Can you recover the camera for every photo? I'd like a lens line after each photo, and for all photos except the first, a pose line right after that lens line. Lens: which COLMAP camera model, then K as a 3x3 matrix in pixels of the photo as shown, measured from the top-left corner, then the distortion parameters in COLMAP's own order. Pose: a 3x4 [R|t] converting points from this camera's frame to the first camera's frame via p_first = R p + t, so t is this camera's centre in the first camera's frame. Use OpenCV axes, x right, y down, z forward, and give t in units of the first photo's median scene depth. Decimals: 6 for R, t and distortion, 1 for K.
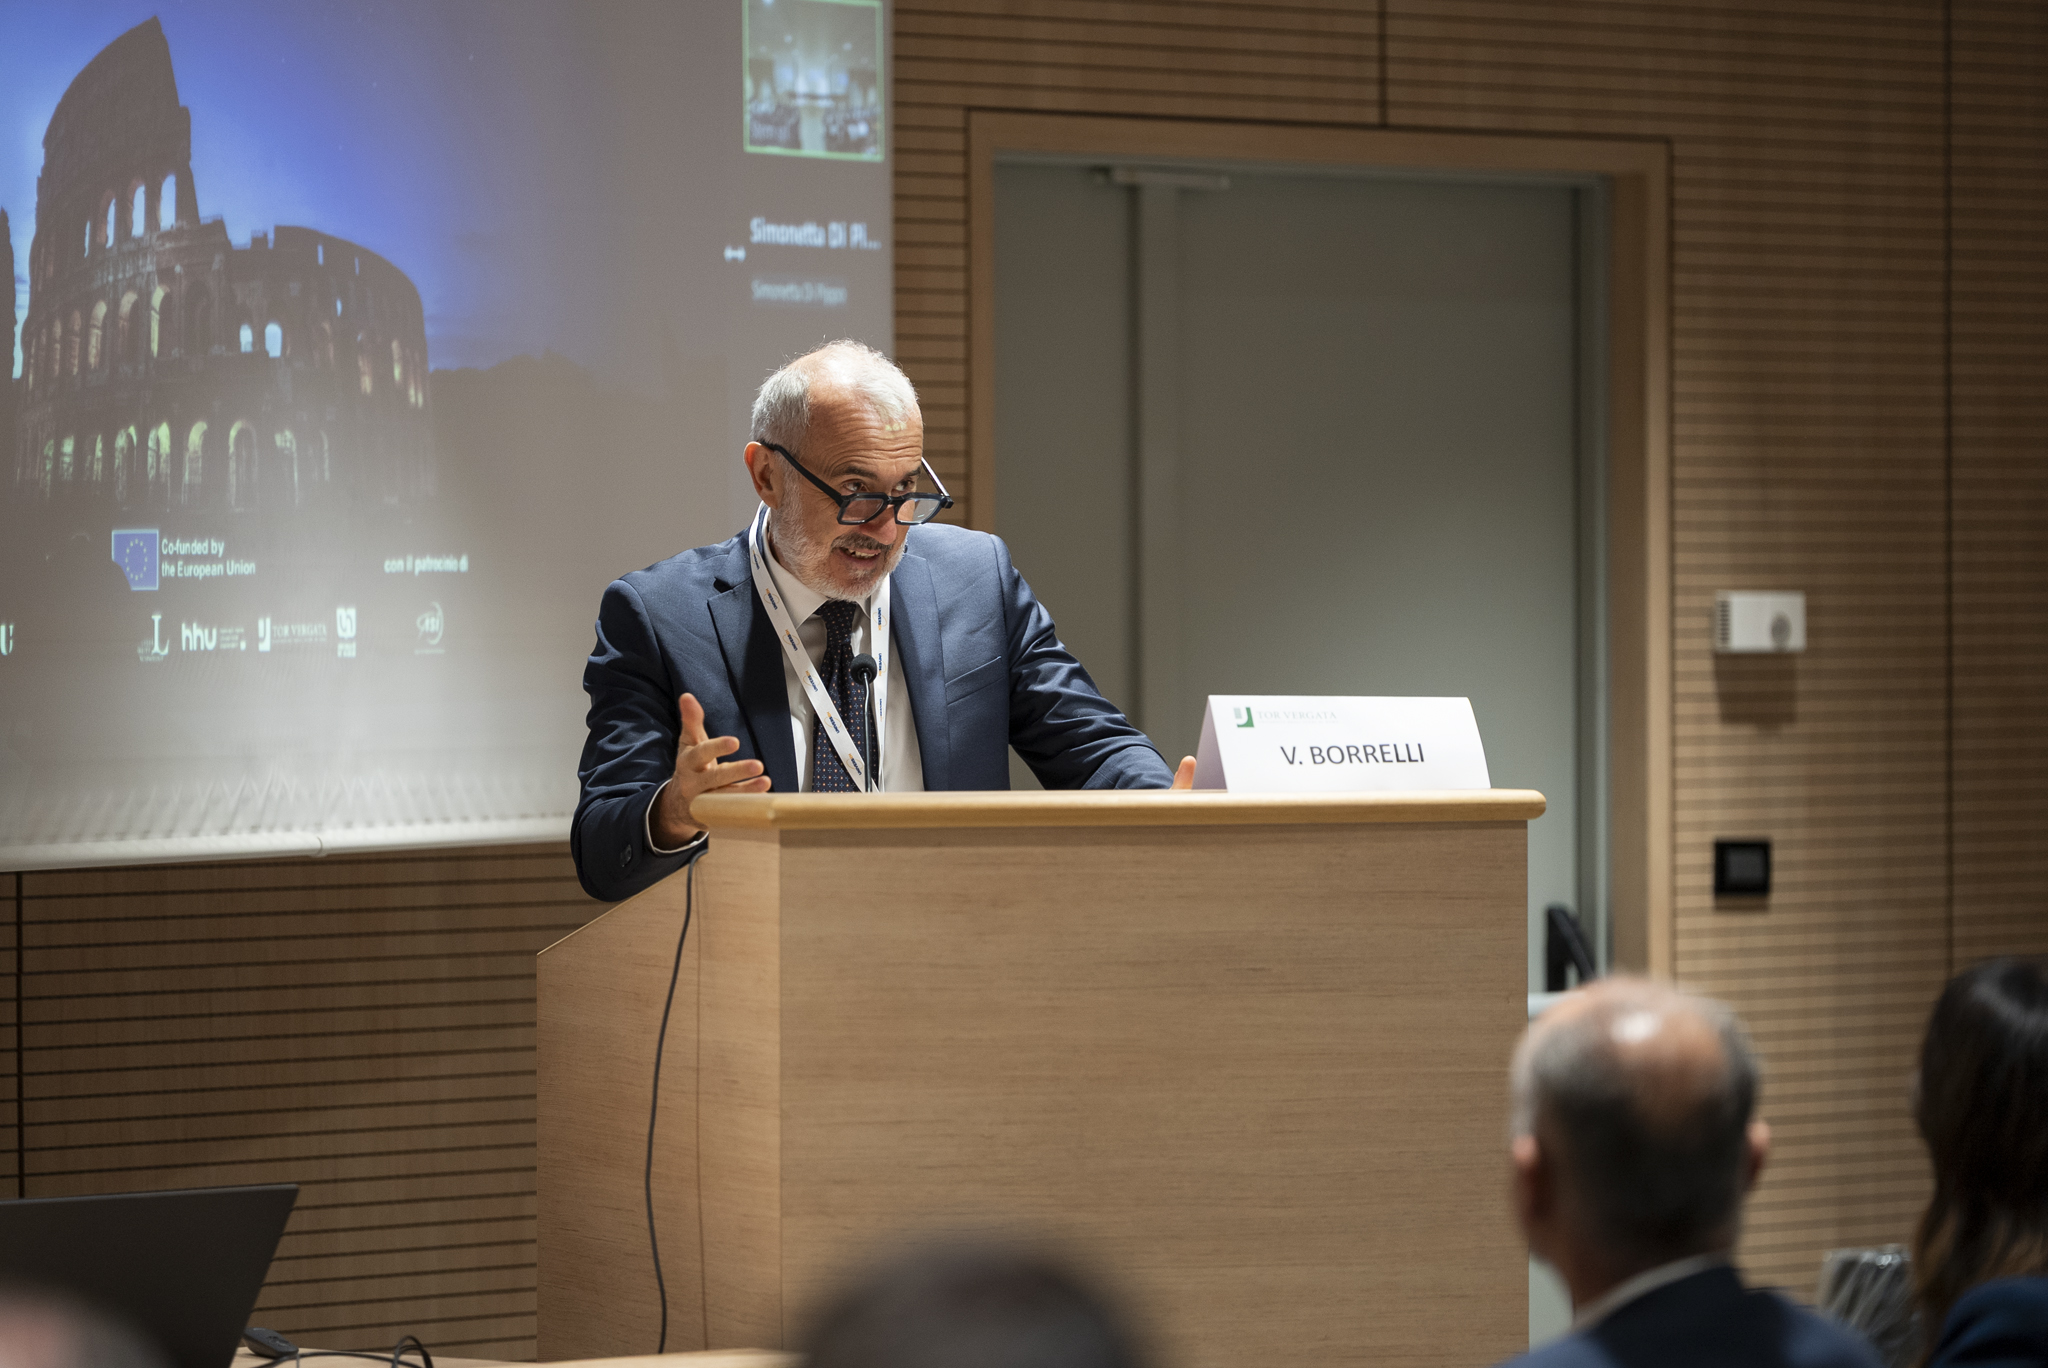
lens RADIAL K [[10331.6, 0, 1023.0], [0, 10331.6, 685.9], [0, 0, 1]] dist [-0.144300, 0.000000]
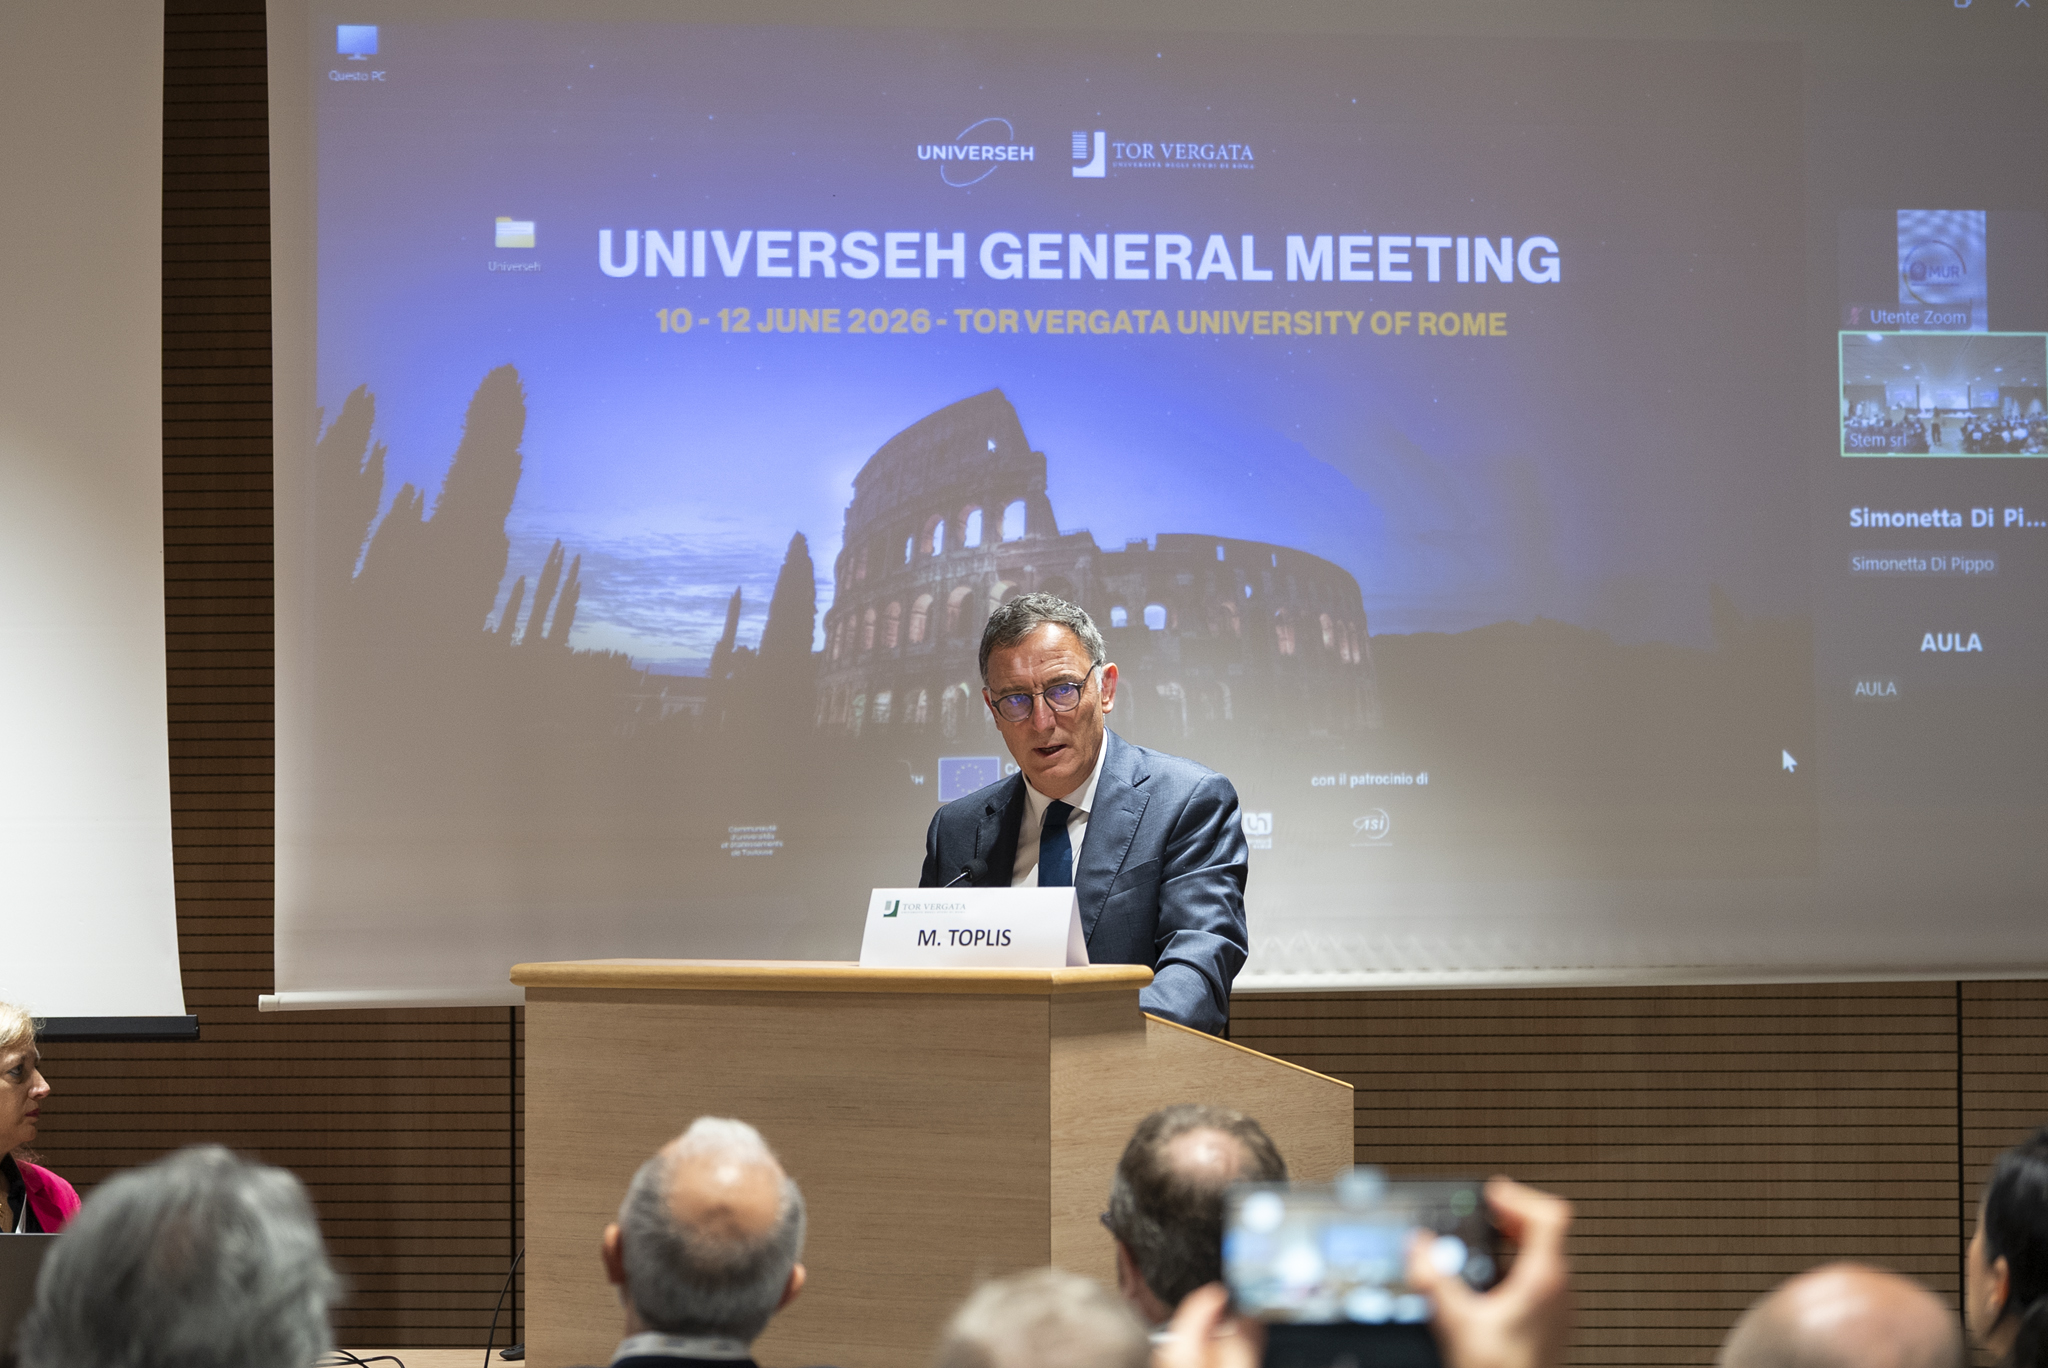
lens RADIAL K [[5820.4, 0, 1026.1], [0, 5820.4, 681.8], [0, 0, 1]] dist [0.044789, 0.000000]
pose [[0.616669, -0.016129, -0.787057, 0.513419], [-0.002685, 0.999741, -0.022591, -0.007276], [0.787218, 0.016044, 0.616466, 0.499257]]
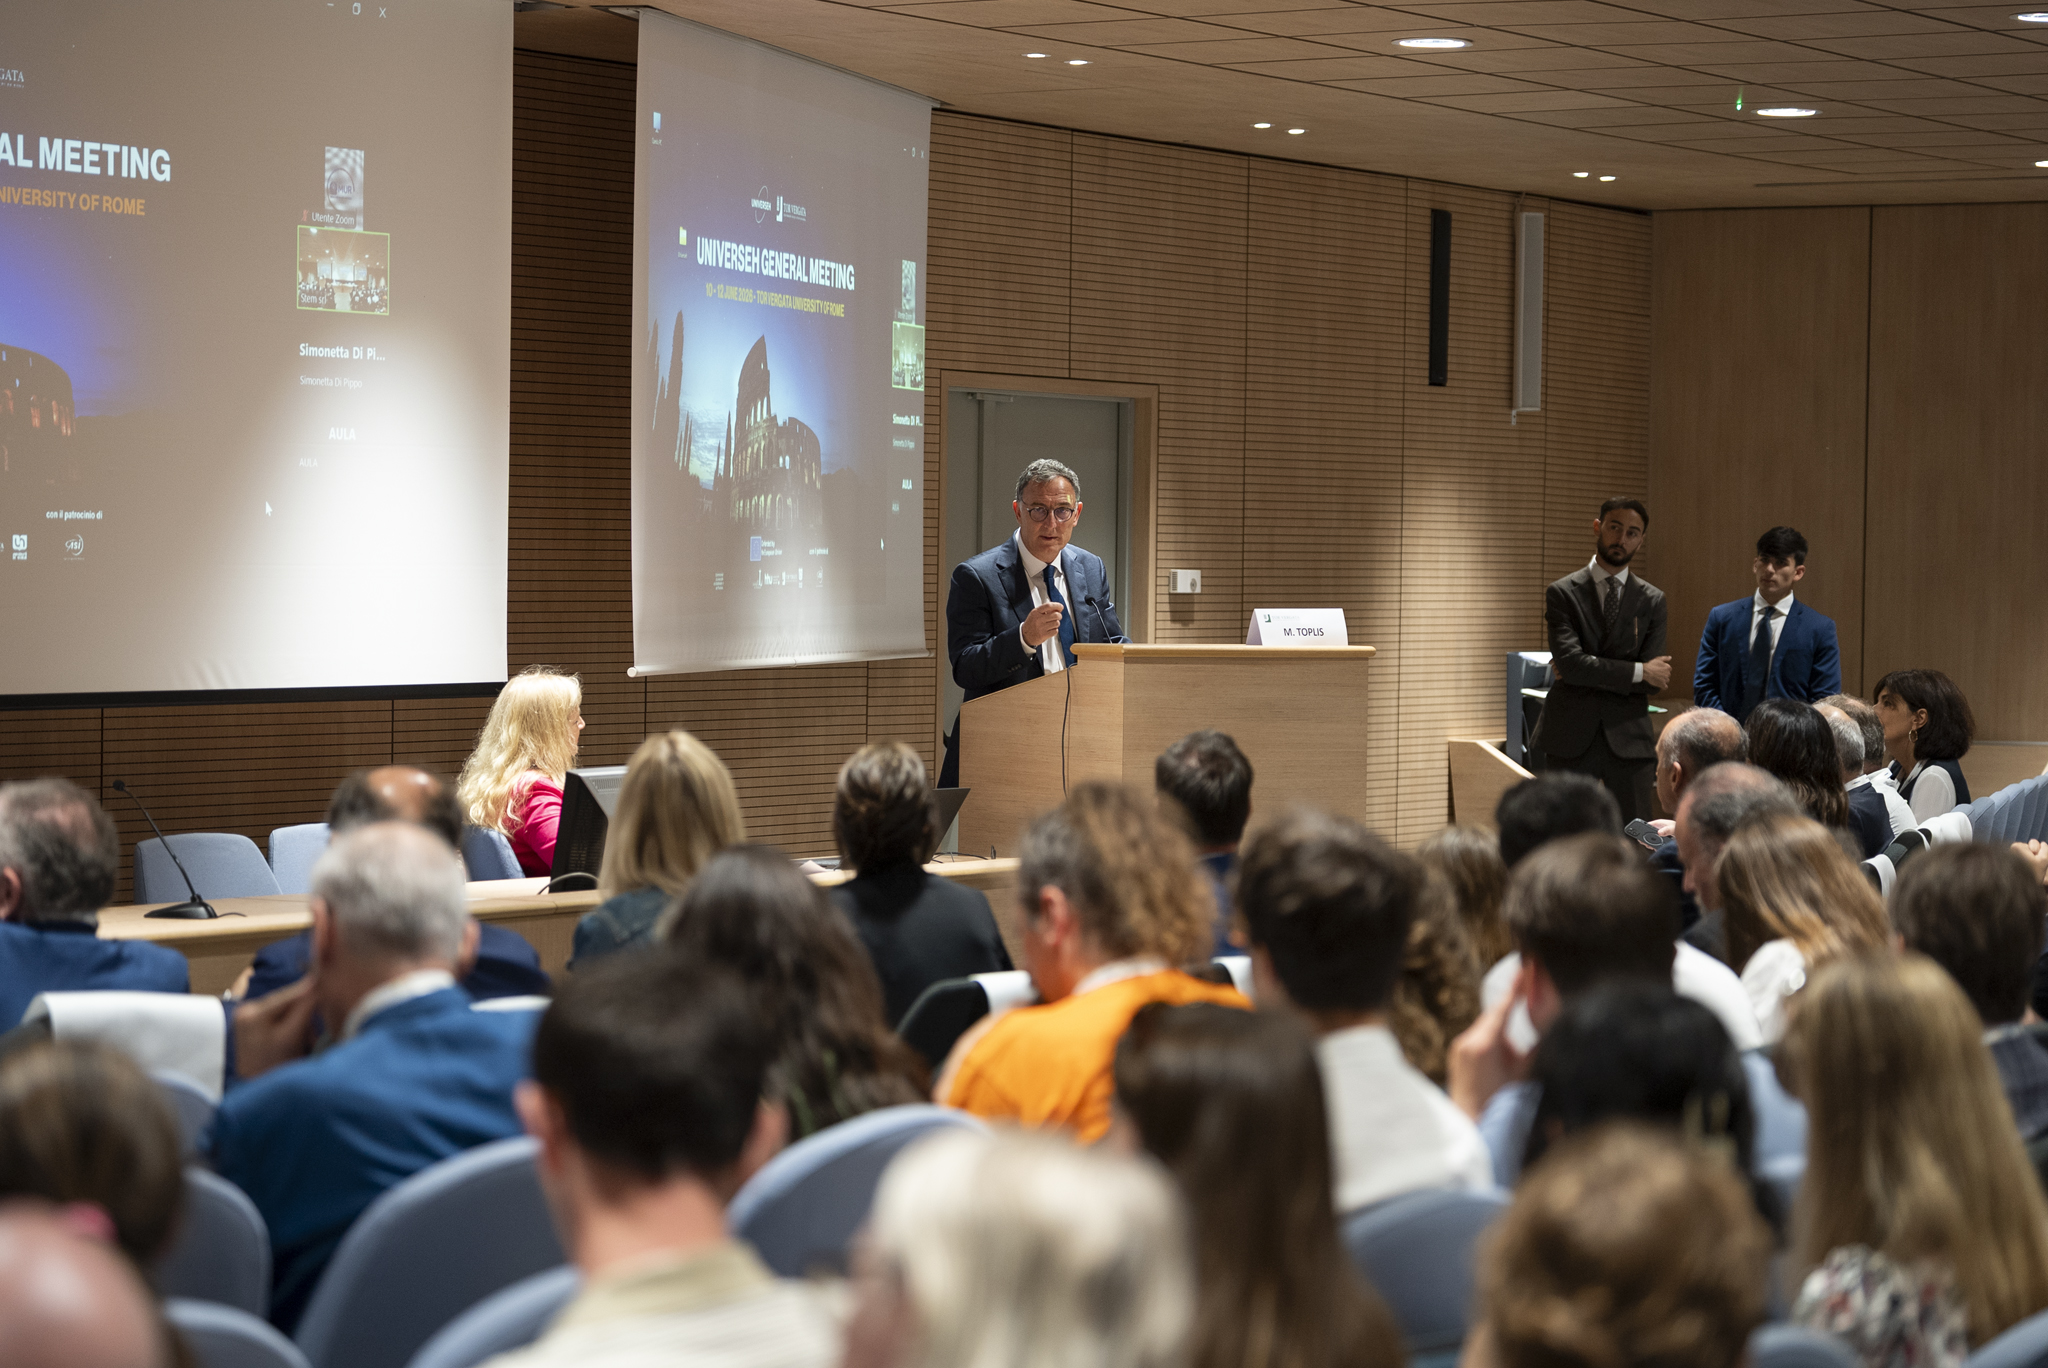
lens RADIAL K [[5561.7, 0, 1025.5], [0, 5561.7, 680.8], [0, 0, 1]] dist [0.104166, 0.000000]
pose [[0.974031, 0.013038, 0.226039, -0.316320], [-0.016078, 0.999803, 0.011616, 0.003210], [-0.225843, -0.014949, 0.974049, -0.335753]]
